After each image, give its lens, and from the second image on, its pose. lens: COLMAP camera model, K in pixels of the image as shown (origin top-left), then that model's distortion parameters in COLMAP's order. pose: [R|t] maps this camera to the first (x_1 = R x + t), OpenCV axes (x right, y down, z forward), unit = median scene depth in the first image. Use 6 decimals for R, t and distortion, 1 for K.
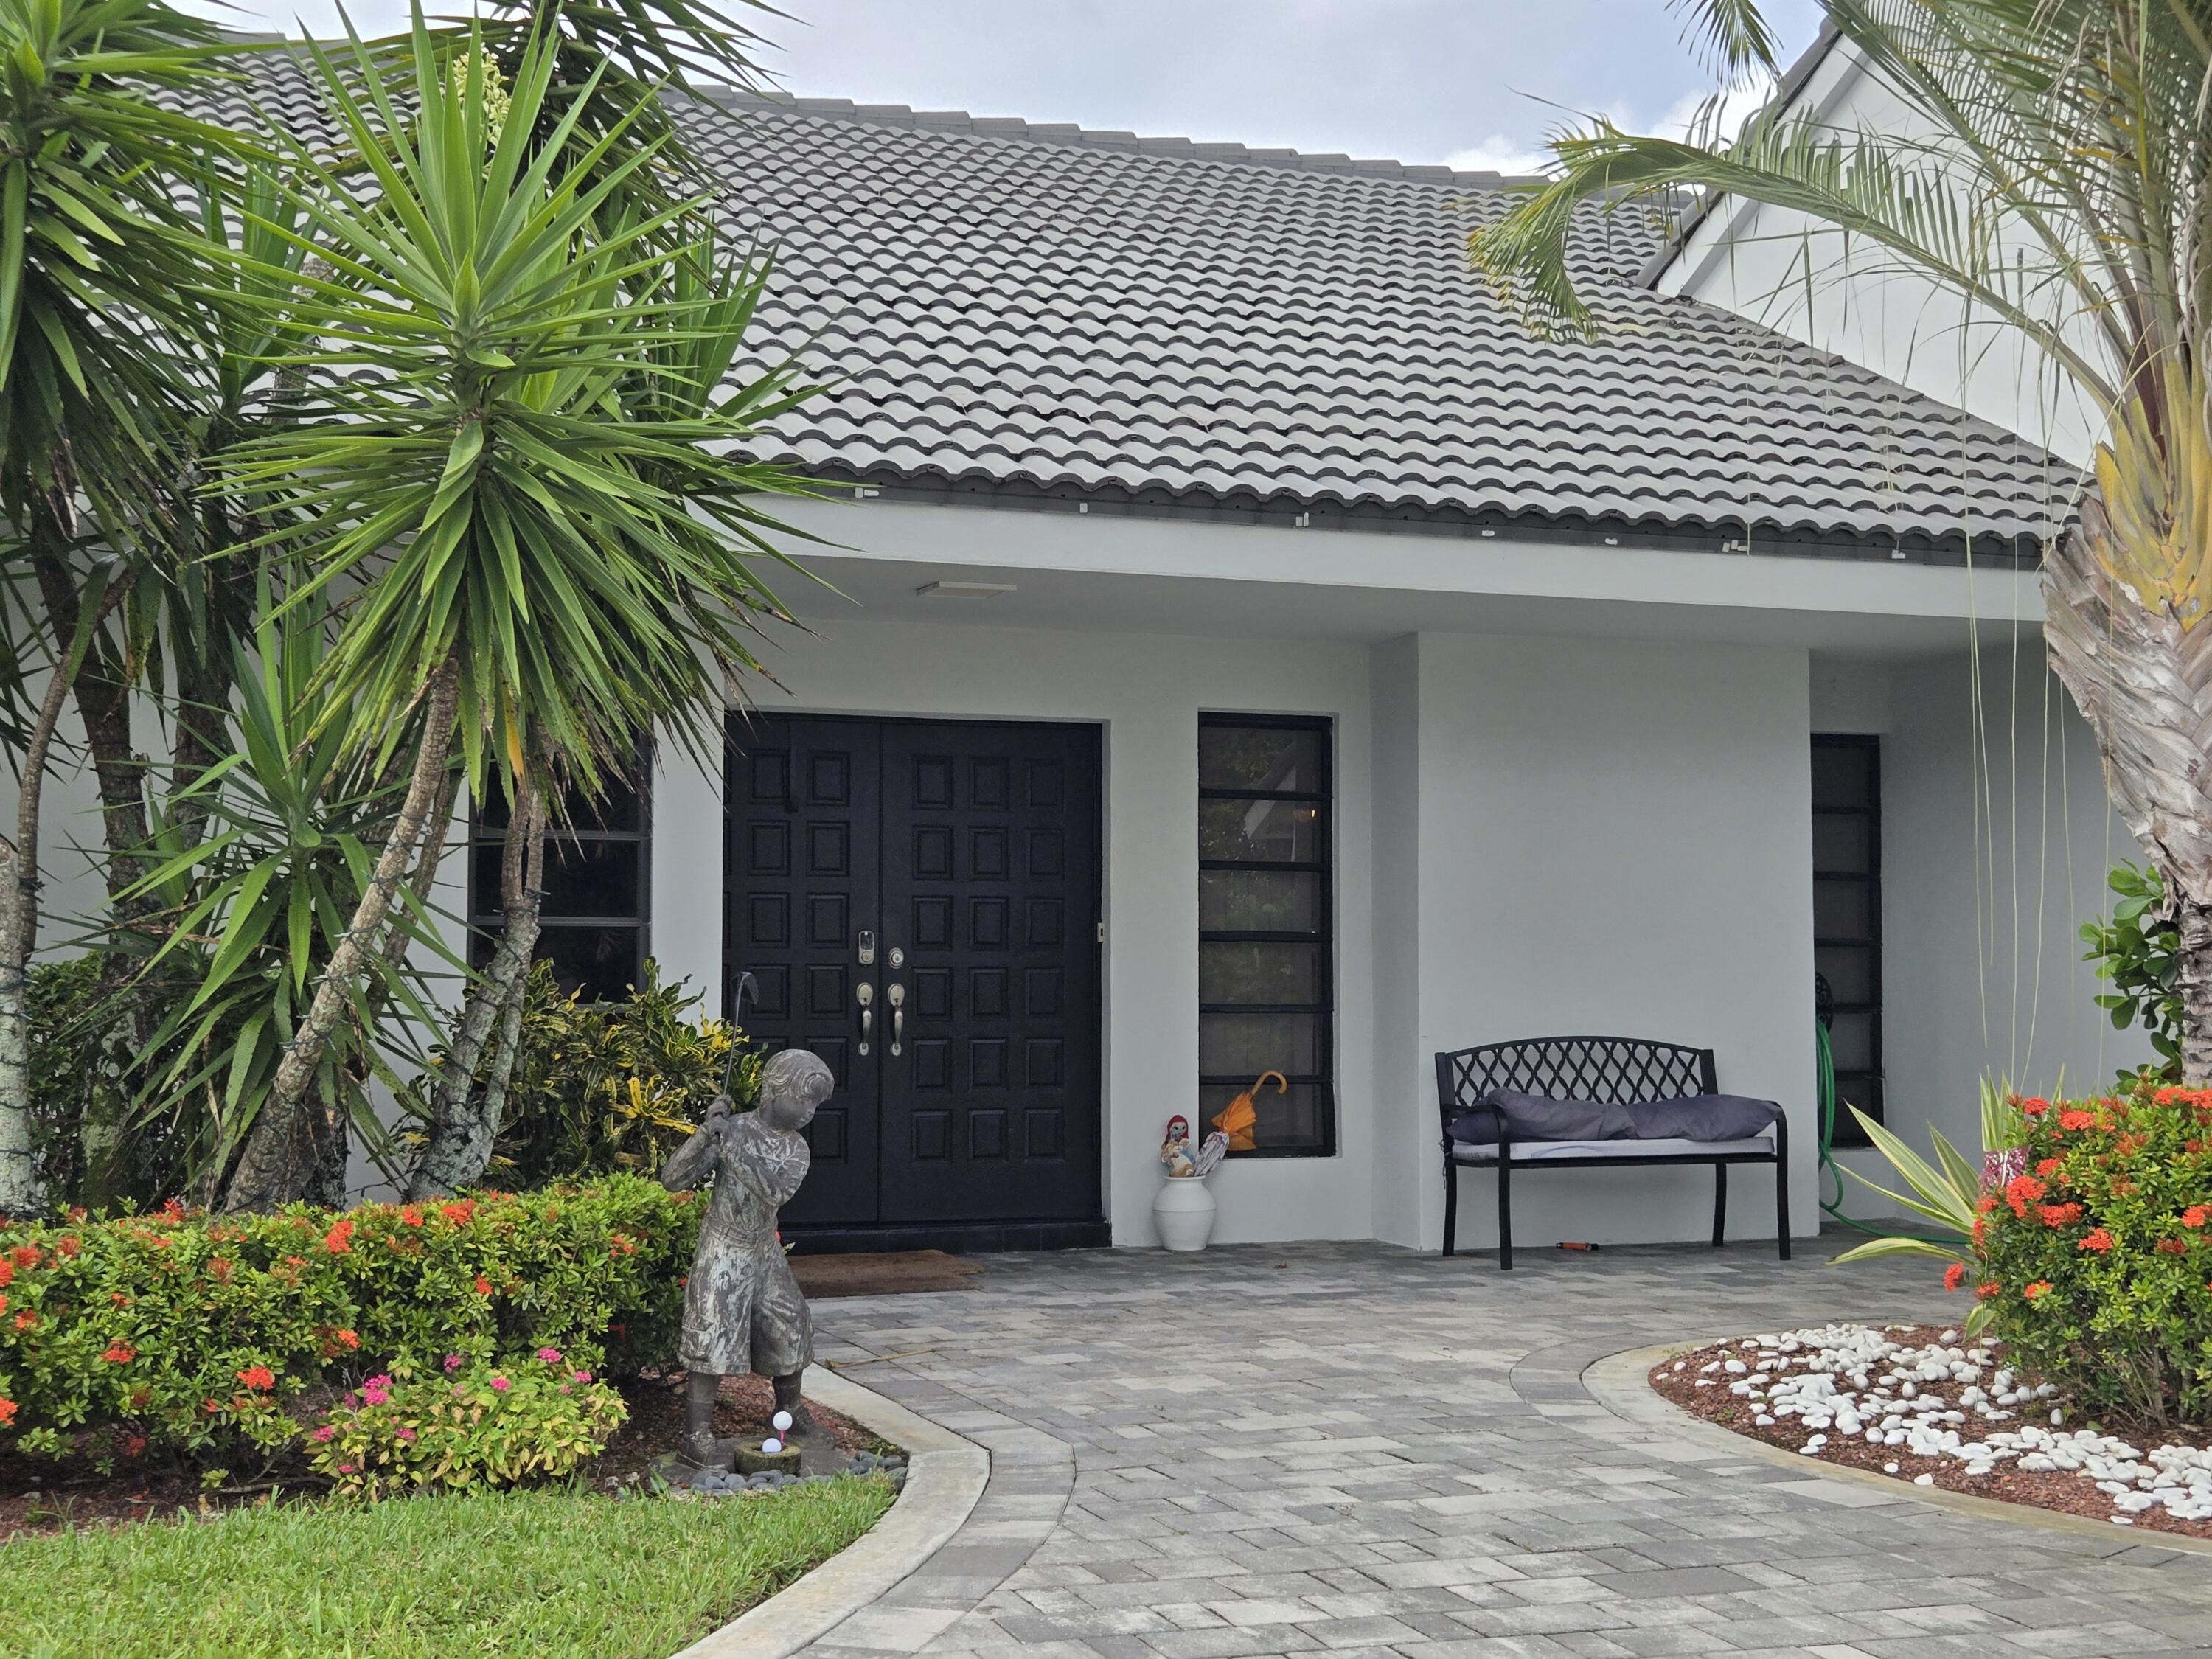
lens RADIAL K [[2839.5, 0, 1095.7], [0, 2839.5, 837.7], [0, 0, 1]] dist [-0.033339, 0.000000]
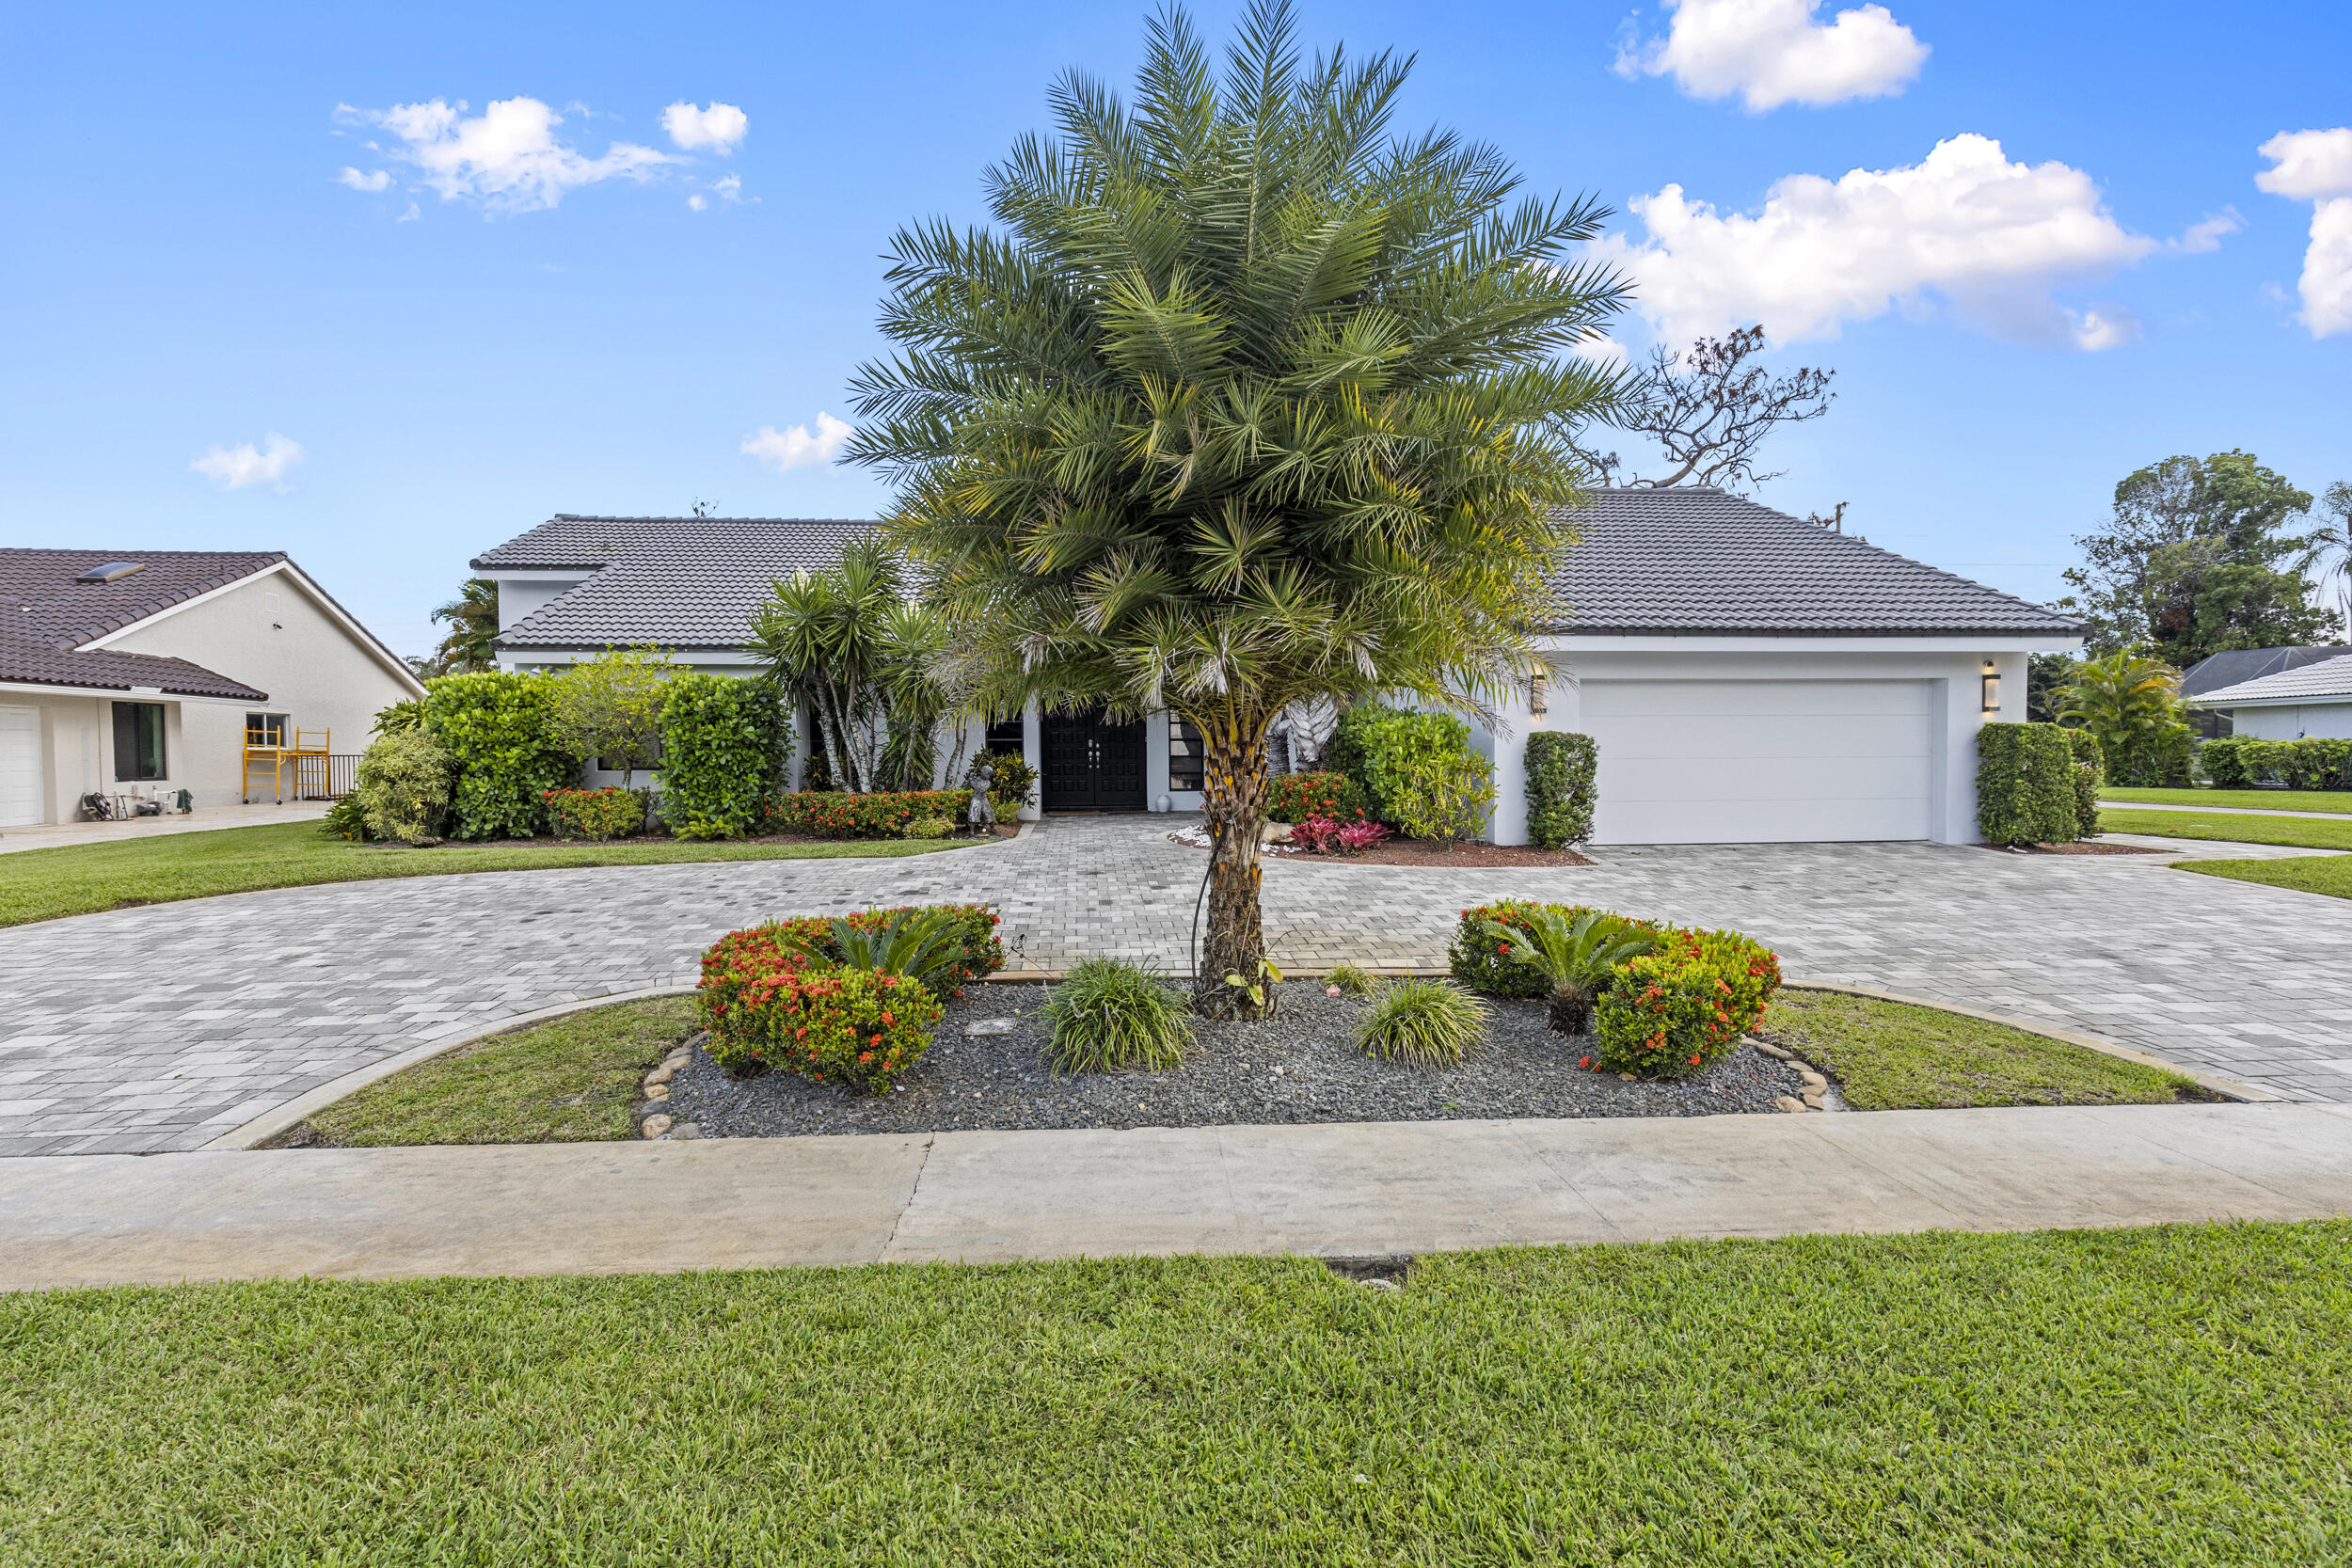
lens RADIAL K [[1066.3, 0, 1171.2], [0, 1066.3, 784.8], [0, 0, 1]] dist [0.000560, 0.000828]
pose [[0.968963, -0.002558, -0.247191, 0.542698], [0.025335, 0.995709, 0.089006, -0.048500], [0.245903, -0.092506, 0.964870, -0.685546]]
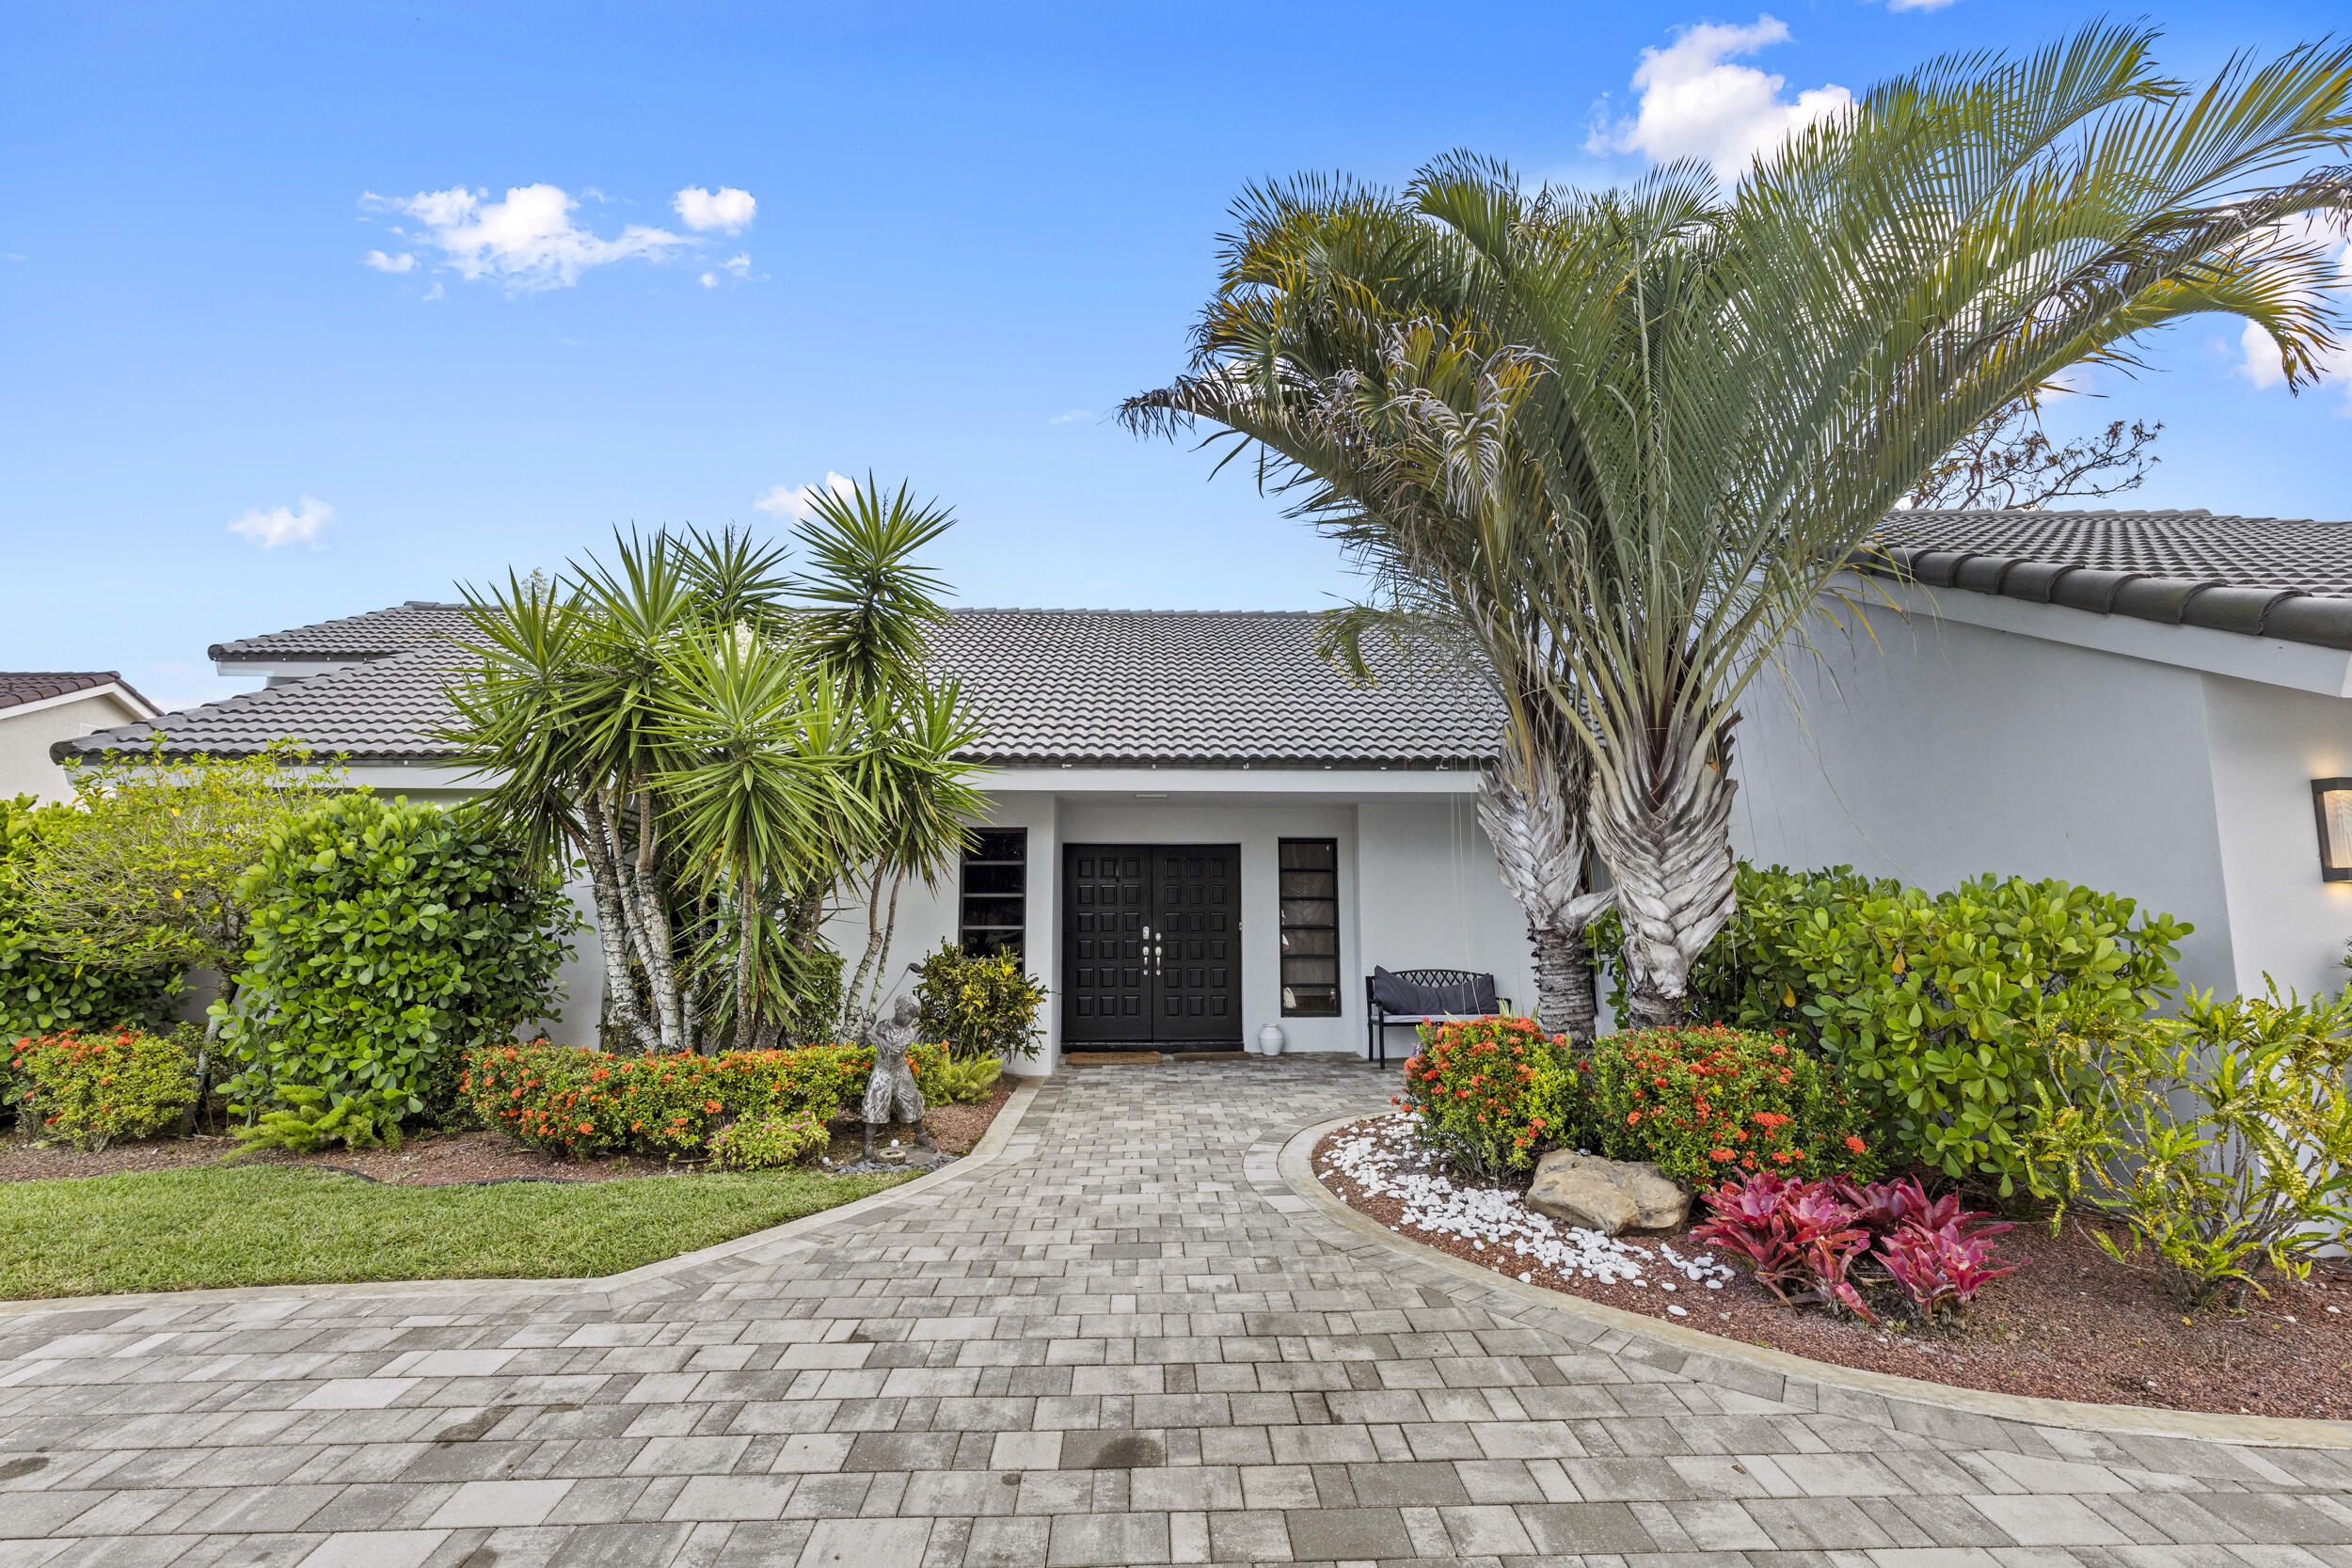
lens RADIAL K [[1066.3, 0, 1170.7], [0, 1066.3, 788.1], [0, 0, 1]] dist [0.000560, 0.000828]
pose [[0.951256, -0.044282, -0.305207, 0.295200], [0.023276, 0.997124, -0.072127, -0.026614], [0.307523, 0.061508, 0.949551, 0.090363]]
